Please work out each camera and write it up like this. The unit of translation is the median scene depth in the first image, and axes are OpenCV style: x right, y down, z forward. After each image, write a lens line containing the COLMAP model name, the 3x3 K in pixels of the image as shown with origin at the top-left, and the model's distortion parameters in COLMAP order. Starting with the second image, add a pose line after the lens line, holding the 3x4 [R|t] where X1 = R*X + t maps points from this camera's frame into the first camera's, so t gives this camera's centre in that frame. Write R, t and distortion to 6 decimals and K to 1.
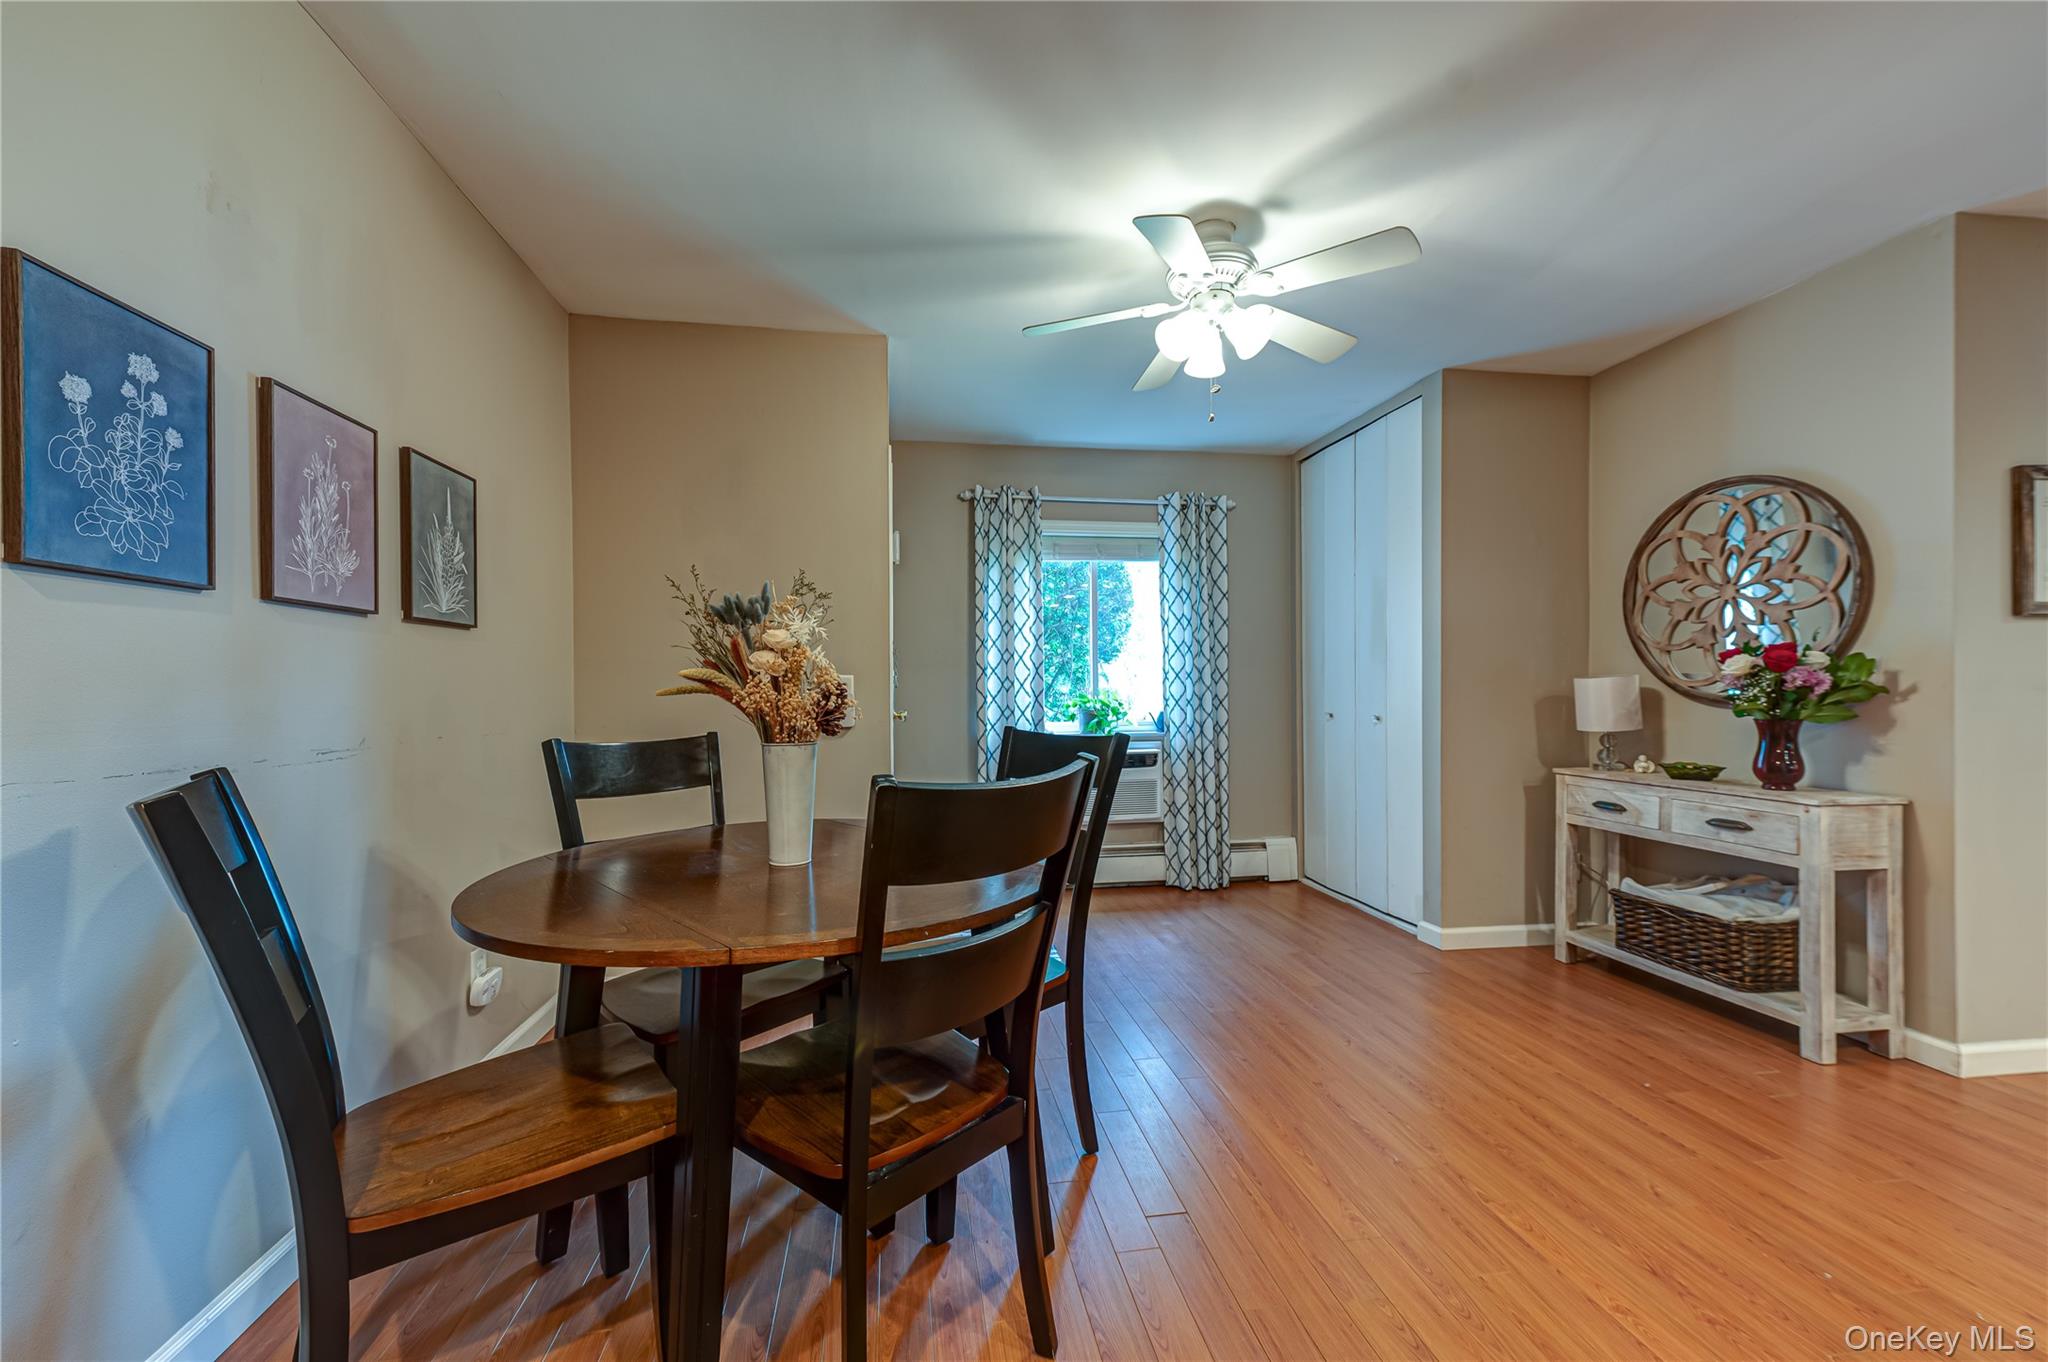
lens RADIAL K [[797.4, 0, 1018.2], [0, 797.4, 691.7], [0, 0, 1]] dist [0.014350, 0.000171]
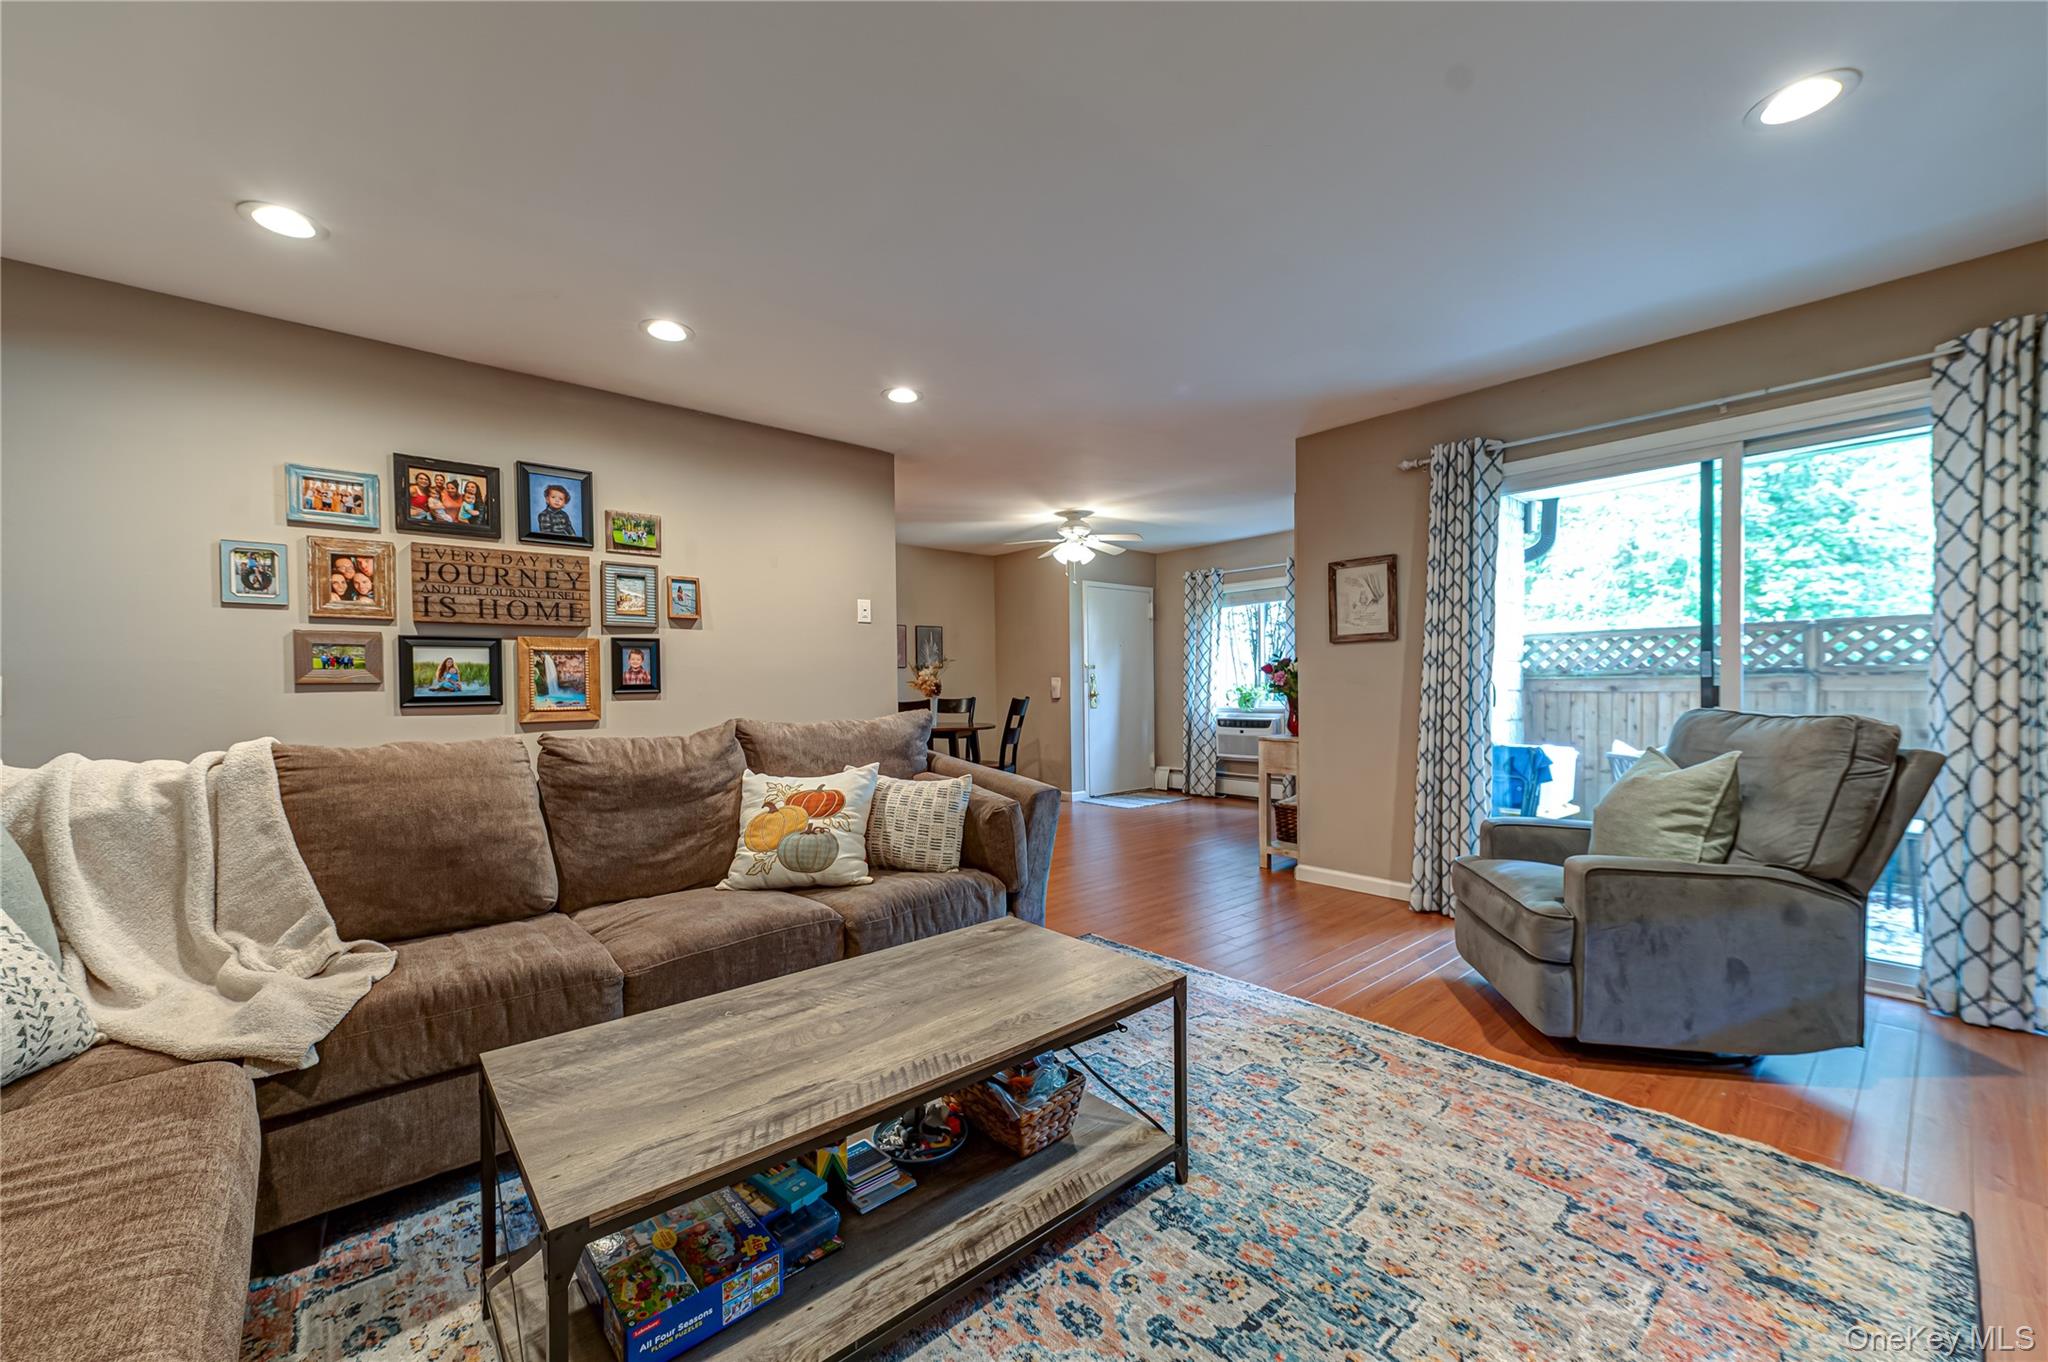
lens RADIAL K [[797.4, 0, 1018.2], [0, 797.4, 691.7], [0, 0, 1]] dist [0.014350, 0.000171]
pose [[0.526228, 0.005067, -0.850329, 1.889272], [0.007568, 0.999915, 0.010641, -0.004767], [0.850310, -0.012035, 0.526144, -0.451158]]
